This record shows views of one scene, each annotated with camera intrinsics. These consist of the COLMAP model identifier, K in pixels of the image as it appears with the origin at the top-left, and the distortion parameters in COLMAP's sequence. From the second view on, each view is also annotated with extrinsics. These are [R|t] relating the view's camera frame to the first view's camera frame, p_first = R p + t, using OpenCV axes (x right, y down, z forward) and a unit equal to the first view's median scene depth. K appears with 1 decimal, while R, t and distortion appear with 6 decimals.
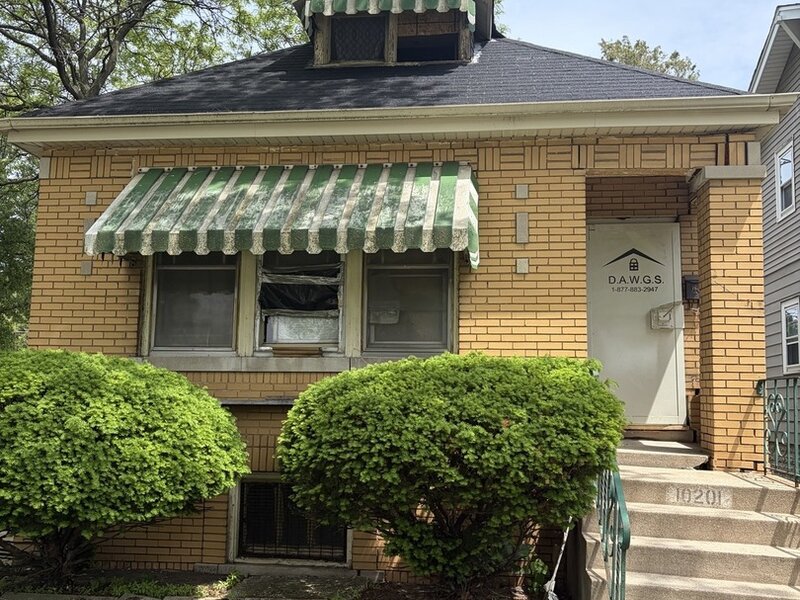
lens RADIAL K [[791.3, 0, 400.0], [0, 791.3, 300.0], [0, 0, 1]] dist [0.160534, -0.377061]
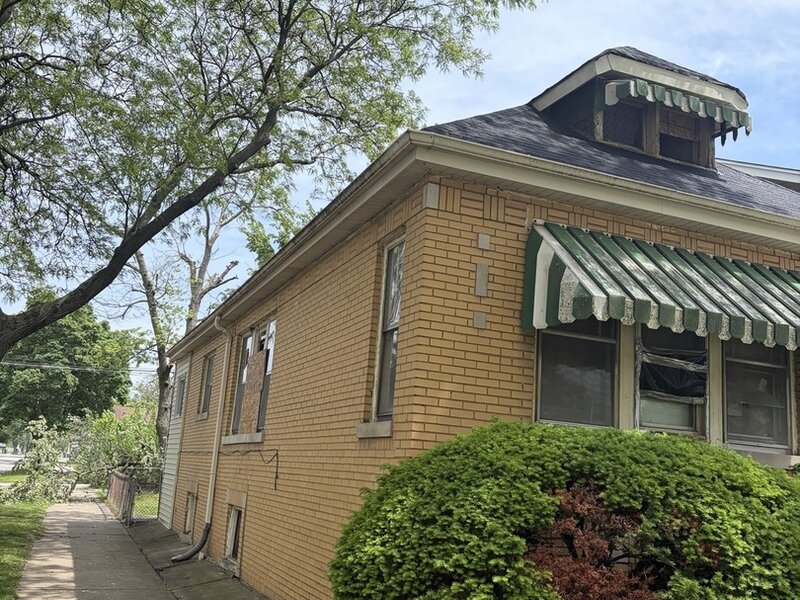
lens RADIAL K [[791.3, 0, 400.0], [0, 791.3, 300.0], [0, 0, 1]] dist [0.160534, -0.377061]
pose [[0.863868, 0.145854, 0.482139, -0.945207], [-0.119607, 0.989181, -0.084938, 0.022879], [-0.489311, 0.015708, 0.871968, 0.313596]]
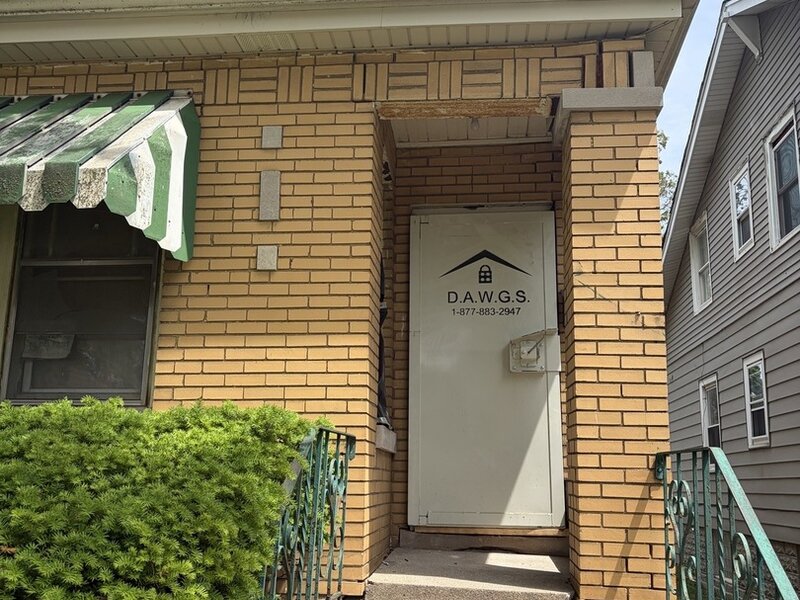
lens RADIAL K [[818.1, 0, 372.7], [0, 818.1, 299.2], [0, 0, 1]] dist [0.190581, -0.553564]
pose [[0.999964, 0.004011, 0.007506, 0.227067], [-0.003350, 0.996274, -0.086177, 0.039956], [-0.007823, 0.086149, 0.996252, 0.389195]]
